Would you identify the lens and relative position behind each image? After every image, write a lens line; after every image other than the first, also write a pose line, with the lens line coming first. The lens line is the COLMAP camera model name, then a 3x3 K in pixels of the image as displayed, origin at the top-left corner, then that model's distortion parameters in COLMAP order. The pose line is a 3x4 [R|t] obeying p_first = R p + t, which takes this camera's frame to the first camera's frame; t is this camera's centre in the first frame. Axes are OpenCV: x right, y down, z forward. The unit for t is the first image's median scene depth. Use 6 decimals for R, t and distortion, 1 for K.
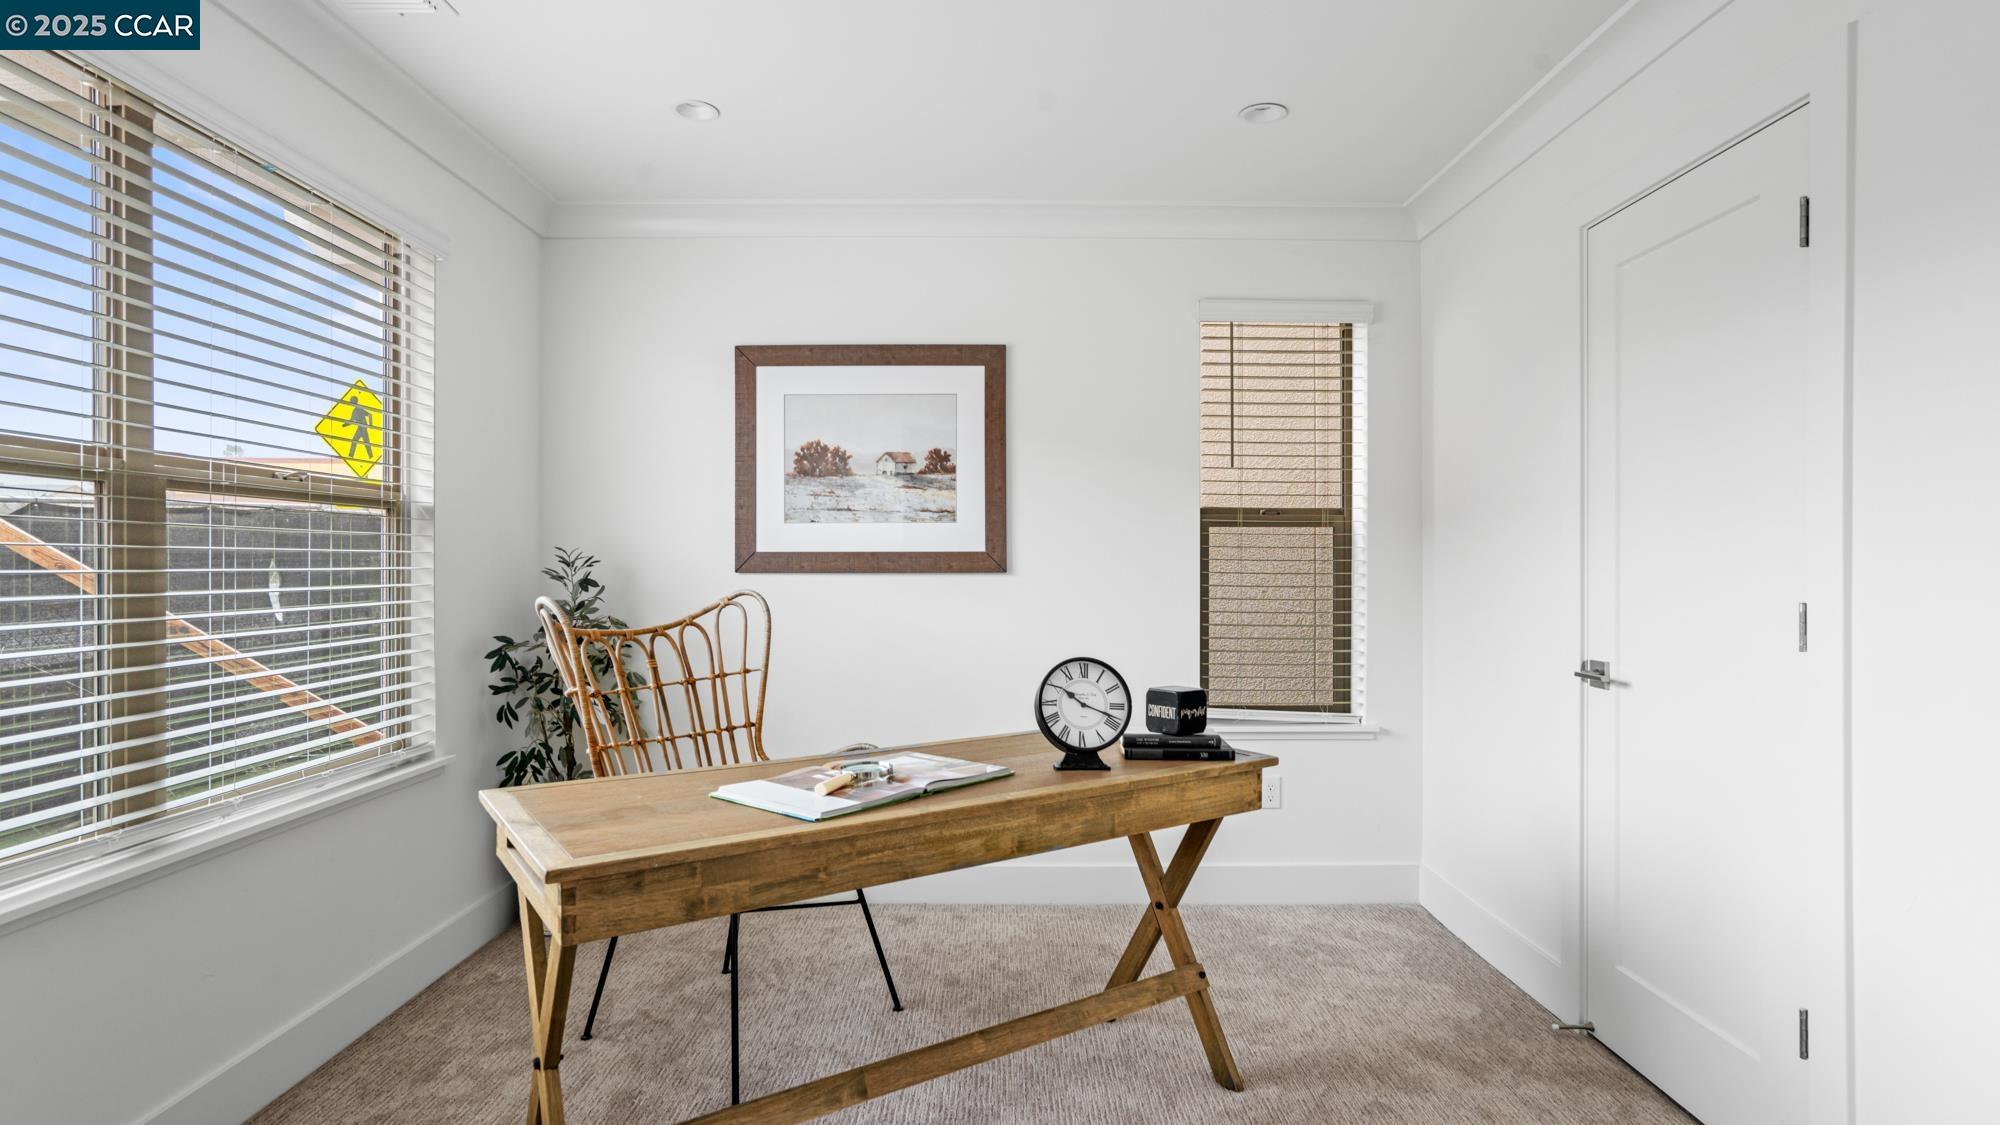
lens RADIAL K [[1003.7, 0, 988.8], [0, 1003.7, 564.2], [0, 0, 1]] dist [-0.014903, 0.004320]
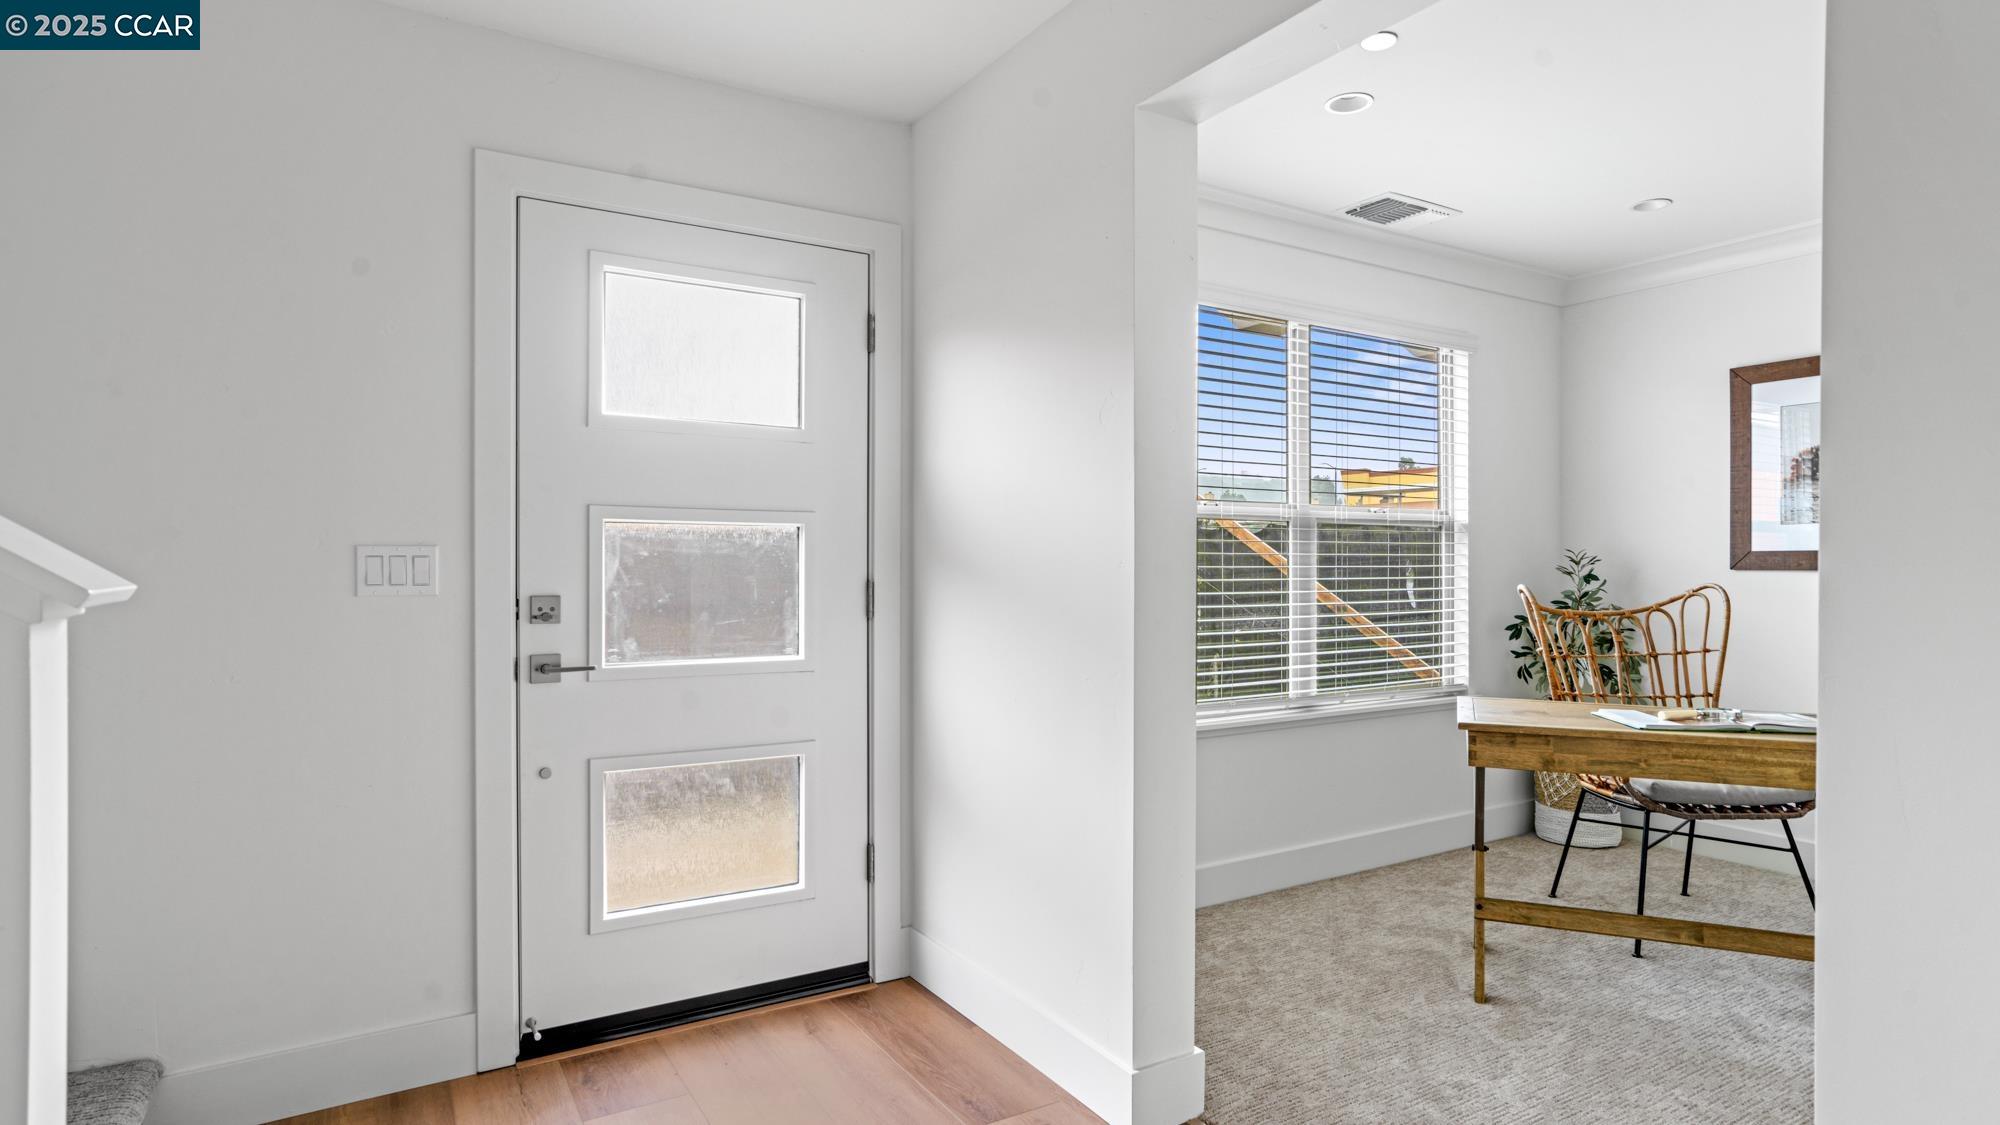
lens RADIAL K [[1003.7, 0, 994.1], [0, 1003.7, 563.4], [0, 0, 1]] dist [-0.014903, 0.004320]
pose [[0.509859, -0.001897, -0.860256, 0.336167], [0.000903, 0.999998, -0.001670, 0.002821], [0.860258, 0.000075, 0.509859, -0.330557]]
